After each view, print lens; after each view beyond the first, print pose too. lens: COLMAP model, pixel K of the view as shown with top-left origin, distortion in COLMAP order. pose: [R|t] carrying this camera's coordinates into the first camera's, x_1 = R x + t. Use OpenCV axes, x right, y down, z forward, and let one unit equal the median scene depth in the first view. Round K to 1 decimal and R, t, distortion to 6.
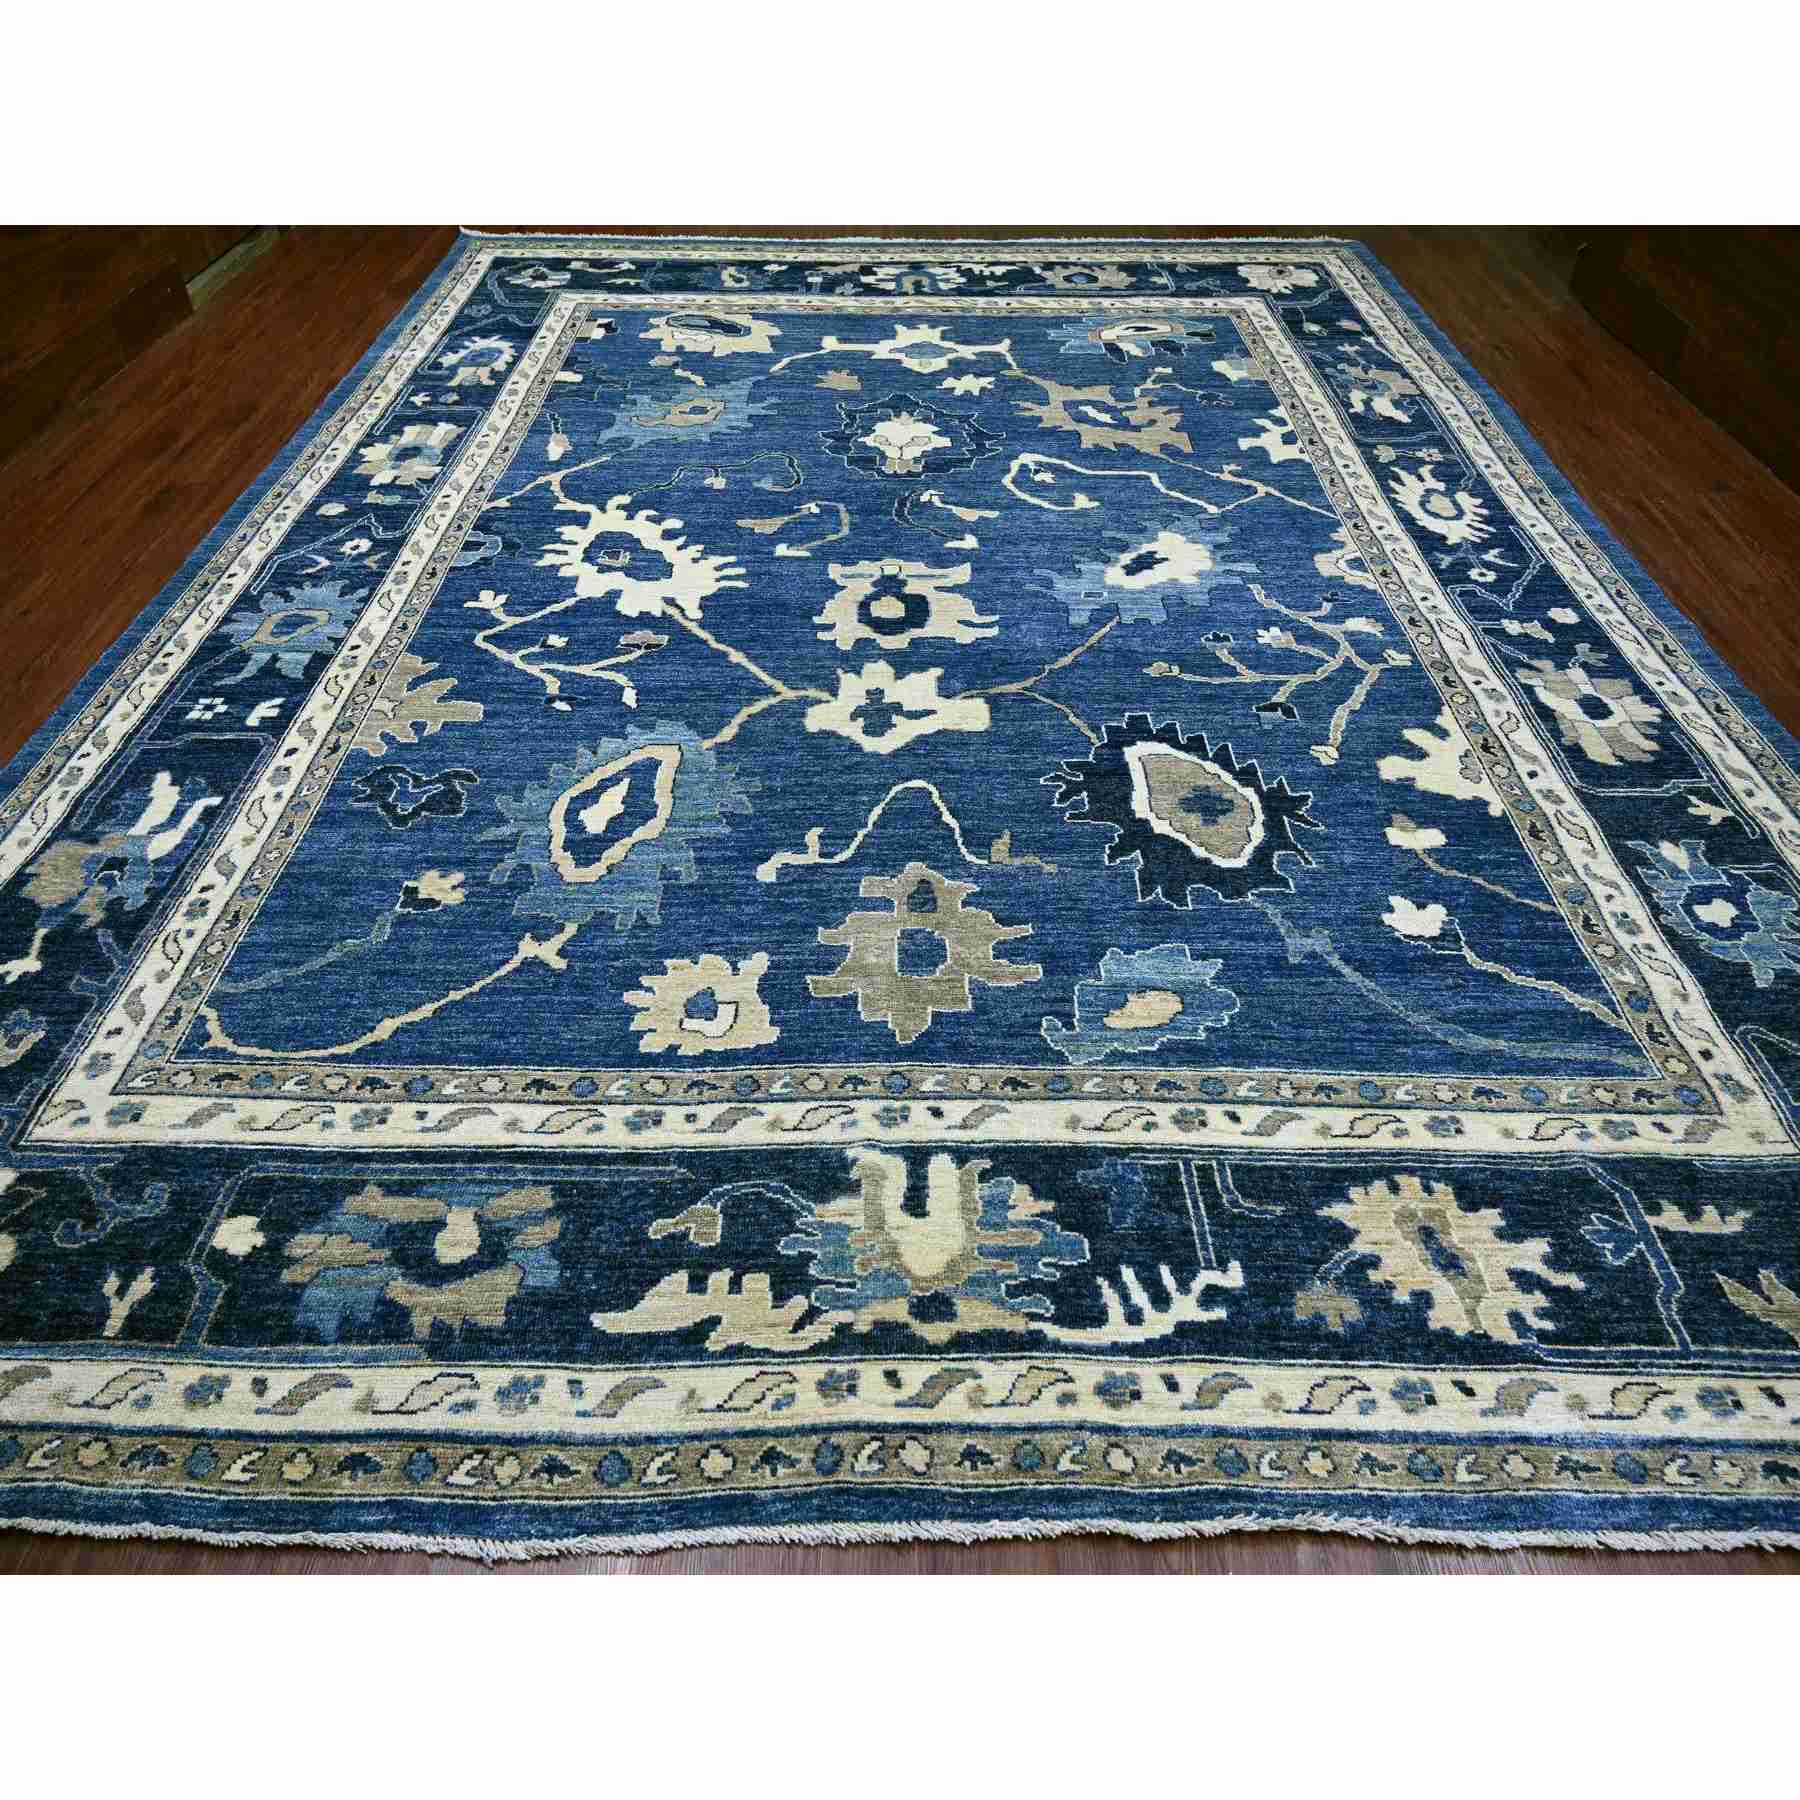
lens RADIAL K [[1393.3, 0, 900.0], [0, 1393.3, 900.0], [0, 0, 1]] dist [-0.015240, 0.003810]
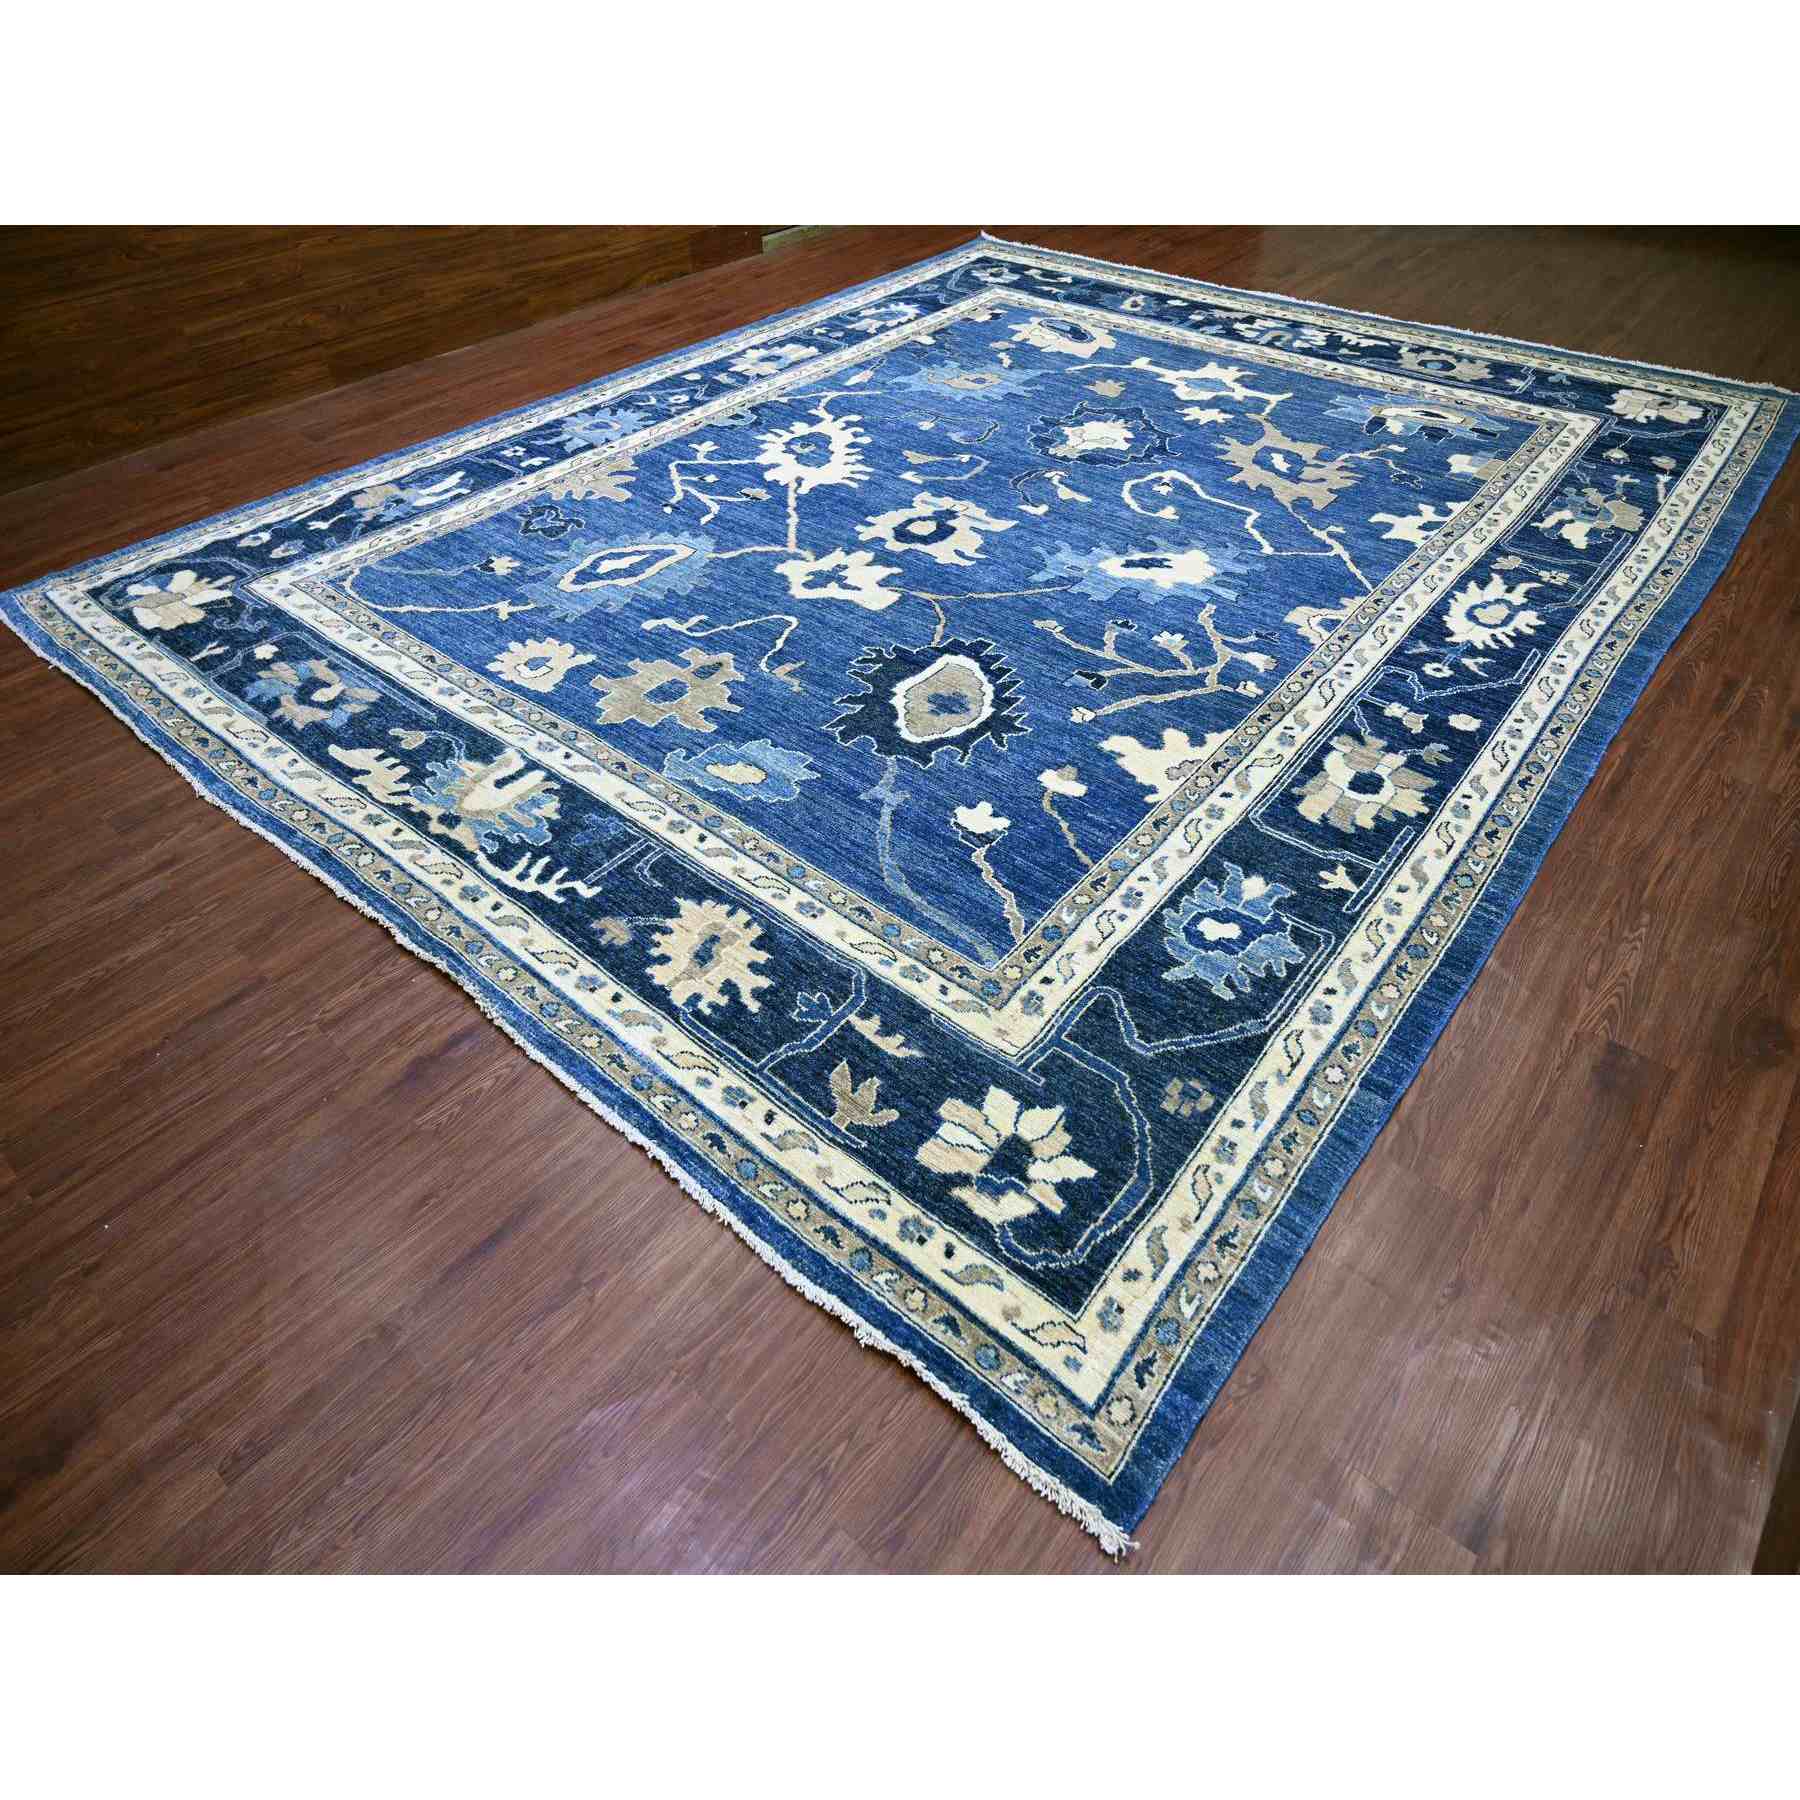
lens RADIAL K [[1393.3, 0, 900.0], [0, 1393.3, 900.0], [0, 0, 1]] dist [-0.015240, 0.003810]
pose [[0.729152, 0.406361, -0.550643, 0.890645], [-0.425107, 0.899503, 0.100891, -0.014871], [0.536303, 0.160517, 0.828621, -0.059824]]
